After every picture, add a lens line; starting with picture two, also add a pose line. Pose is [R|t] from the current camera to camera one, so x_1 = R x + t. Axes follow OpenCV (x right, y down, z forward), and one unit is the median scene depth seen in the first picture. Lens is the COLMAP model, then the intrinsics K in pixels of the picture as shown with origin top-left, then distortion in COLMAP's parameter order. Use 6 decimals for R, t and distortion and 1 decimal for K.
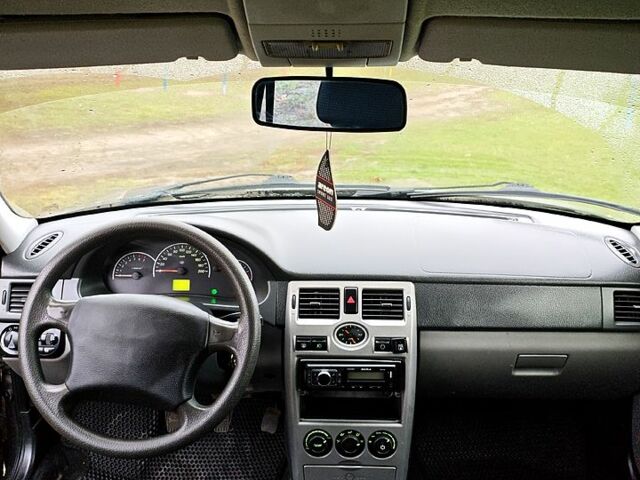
lens RADIAL K [[648.3, 0, 323.1], [0, 648.3, 236.6], [0, 0, 1]] dist [0.118865, -0.273601]
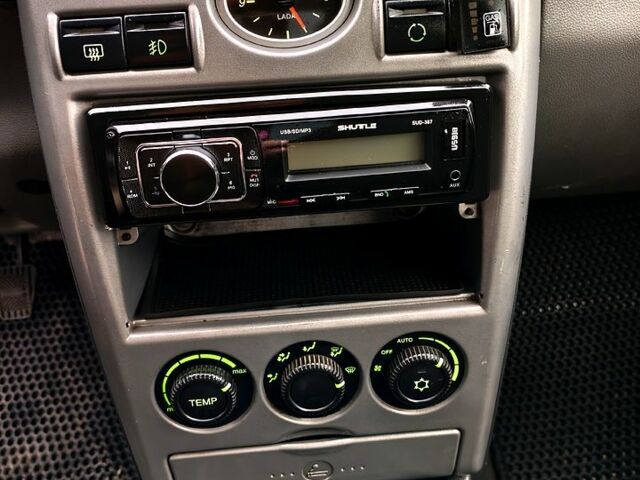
lens RADIAL K [[648.3, 0, 323.1], [0, 648.3, 236.6], [0, 0, 1]] dist [0.118865, -0.273601]
pose [[0.992920, -0.091603, 0.075619, 0.029641], [0.065965, 0.954661, 0.290296, 0.167133], [-0.098782, -0.283253, 0.953944, 0.735193]]
